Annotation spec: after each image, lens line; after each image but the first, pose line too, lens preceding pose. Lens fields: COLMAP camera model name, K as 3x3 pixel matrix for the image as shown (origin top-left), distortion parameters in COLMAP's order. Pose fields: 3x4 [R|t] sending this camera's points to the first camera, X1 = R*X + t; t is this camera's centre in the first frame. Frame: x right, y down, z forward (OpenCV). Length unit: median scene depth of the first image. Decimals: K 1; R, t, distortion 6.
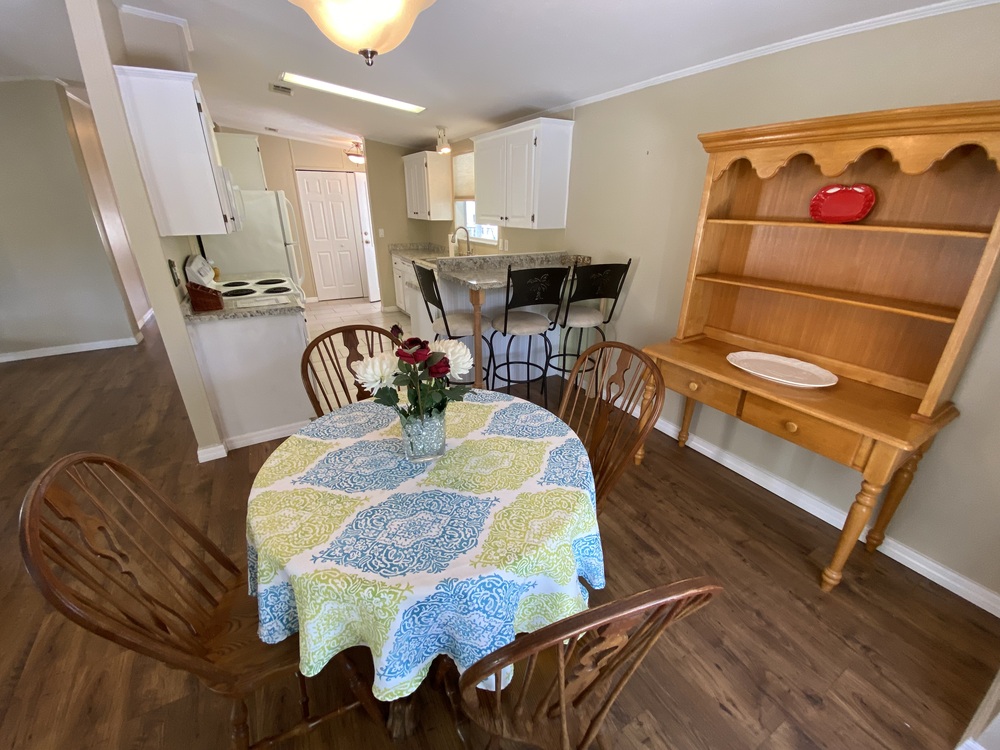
lens RADIAL K [[407.0, 0, 481.3], [0, 407.0, 373.9], [0, 0, 1]] dist [0.014381, -0.014507]
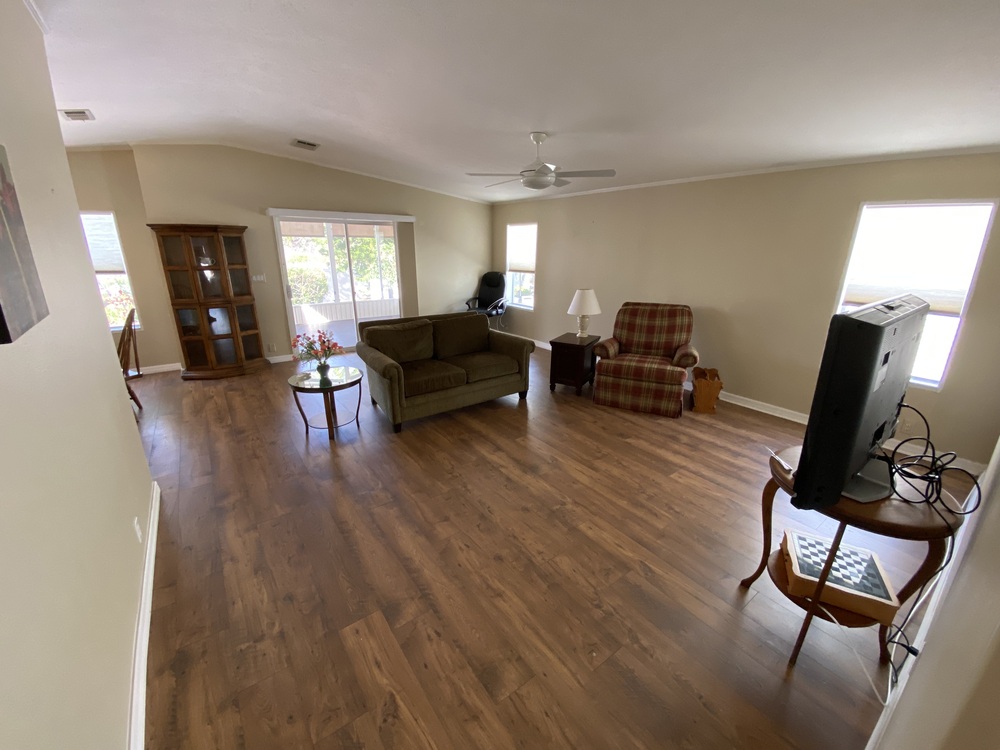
lens RADIAL K [[407.7, 0, 496.7], [0, 407.7, 379.5], [0, 0, 1]] dist [0.009126, -0.000319]
pose [[-0.992659, 0.025732, -0.118175, -0.536384], [-0.058158, 0.755157, 0.652959, -0.270191], [0.106043, 0.655039, -0.748117, 0.635375]]
